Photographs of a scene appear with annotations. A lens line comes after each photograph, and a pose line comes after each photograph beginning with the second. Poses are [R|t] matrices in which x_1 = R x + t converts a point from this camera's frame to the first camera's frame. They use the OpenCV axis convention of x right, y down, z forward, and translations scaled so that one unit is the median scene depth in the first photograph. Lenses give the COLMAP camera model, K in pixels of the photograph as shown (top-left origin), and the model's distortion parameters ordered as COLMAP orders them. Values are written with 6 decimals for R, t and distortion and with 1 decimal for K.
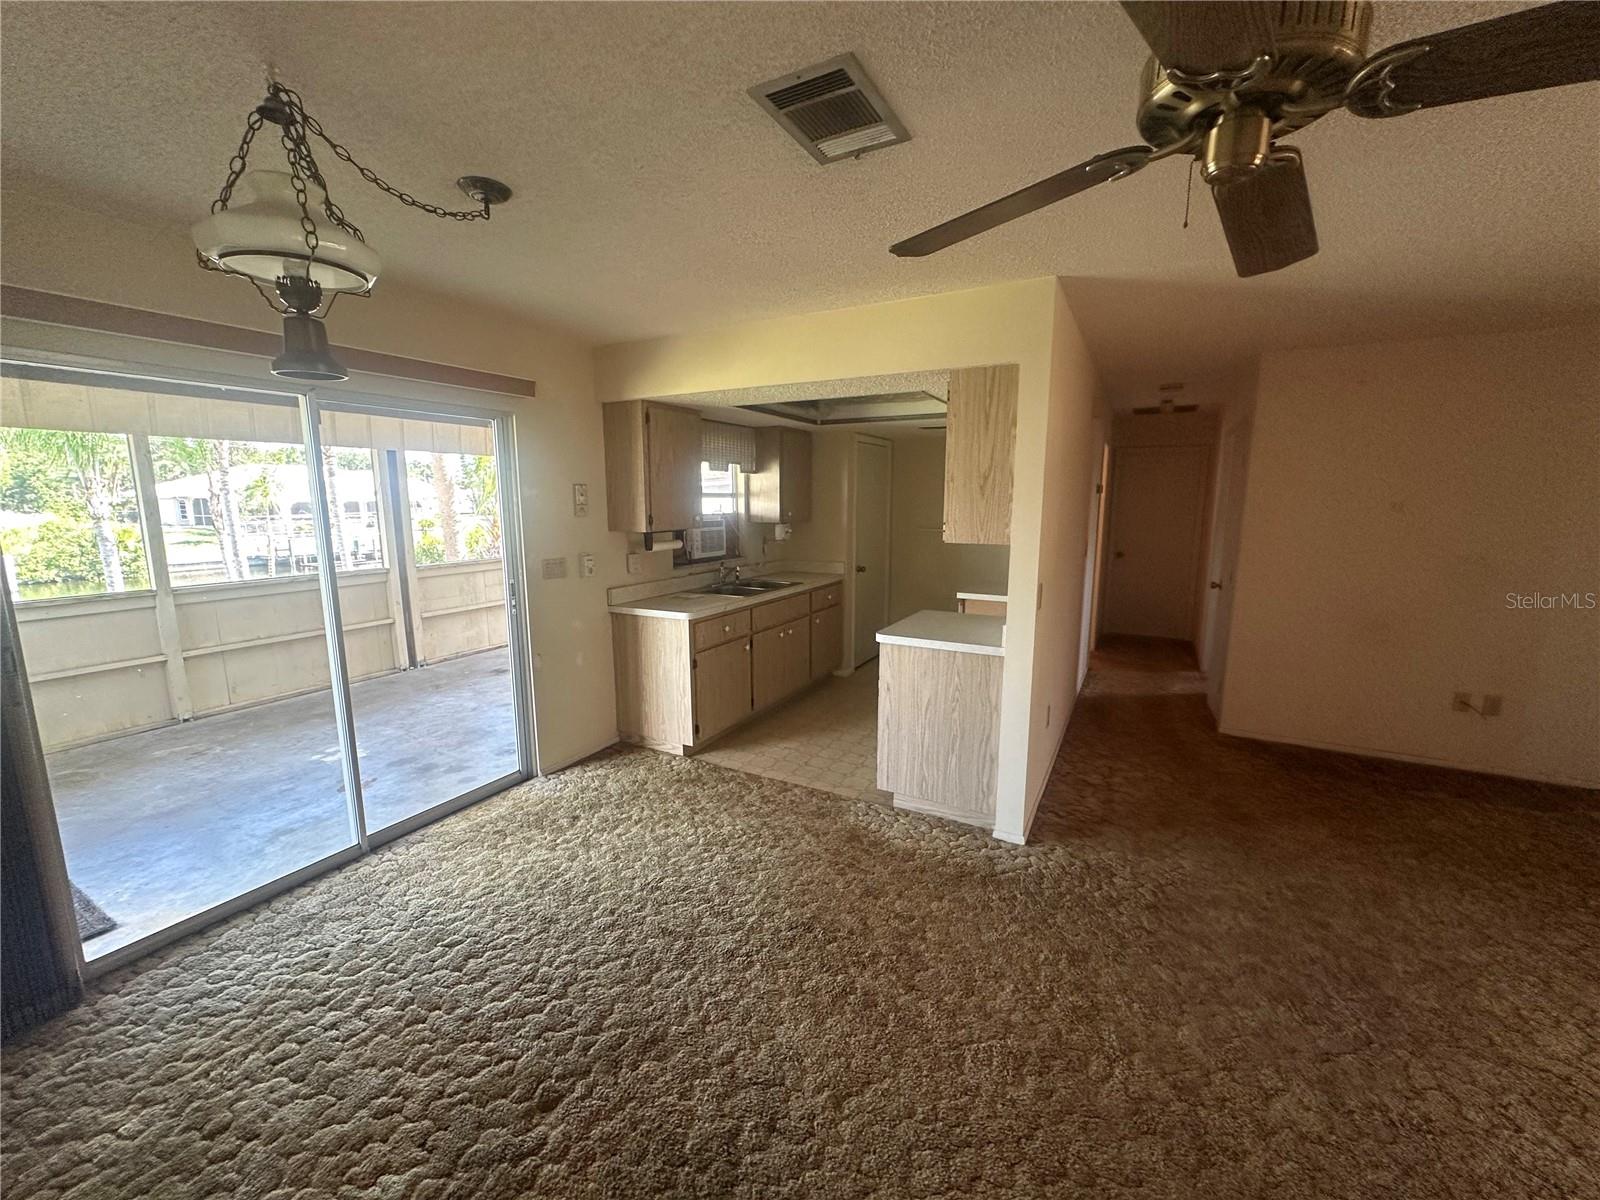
lens RADIAL K [[640.1, 0, 797.7], [0, 640.1, 600.8], [0, 0, 1]] dist [-0.001613, -0.000123]
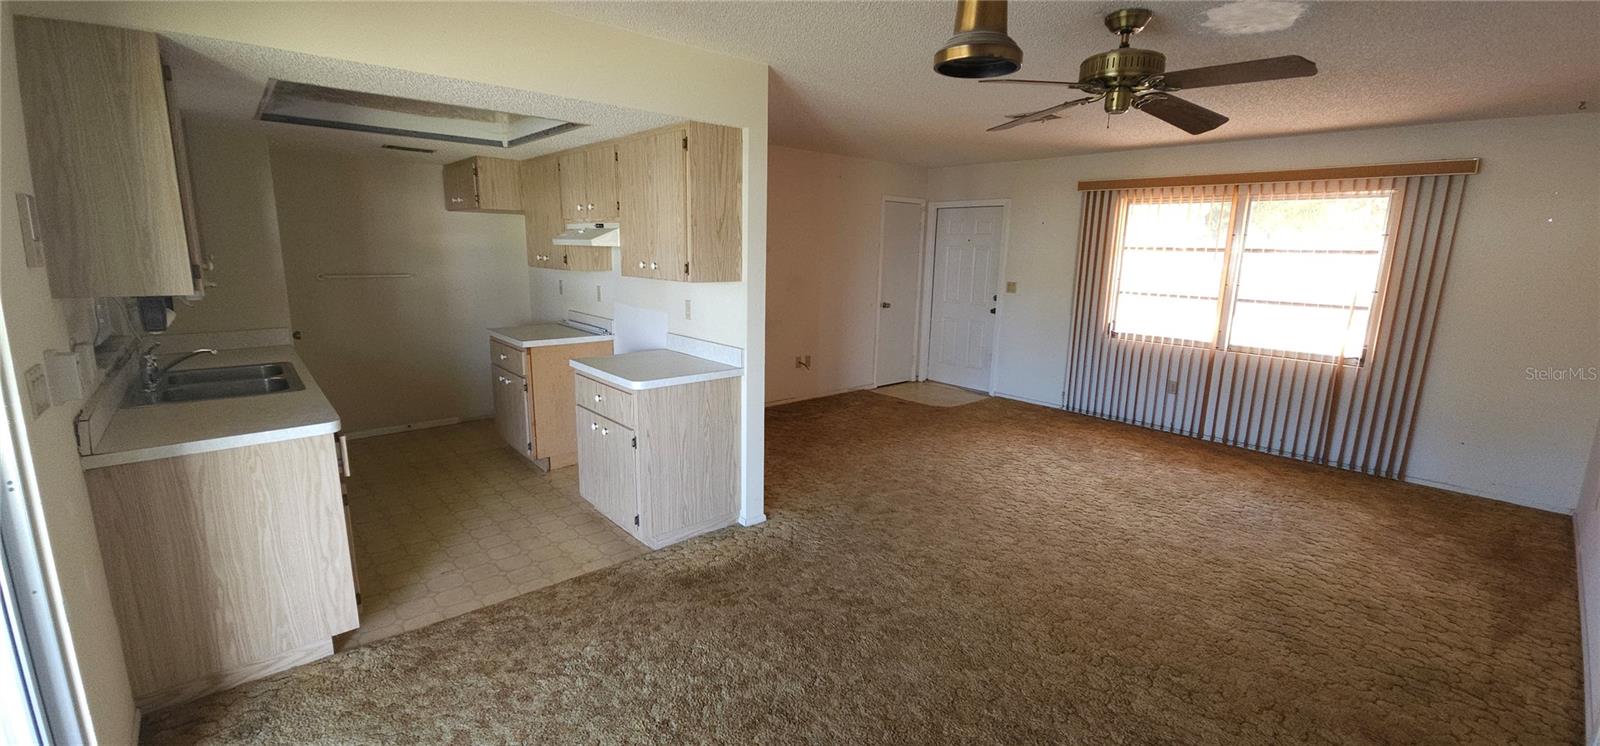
lens RADIAL K [[652.6, 0, 800.5], [0, 652.6, 373.5], [0, 0, 1]] dist [0.001129, -0.000033]
pose [[0.341416, -0.174723, 0.923530, -0.715061], [0.130276, 0.981883, 0.137602, -0.065414], [-0.930840, 0.073335, 0.357992, 0.430849]]
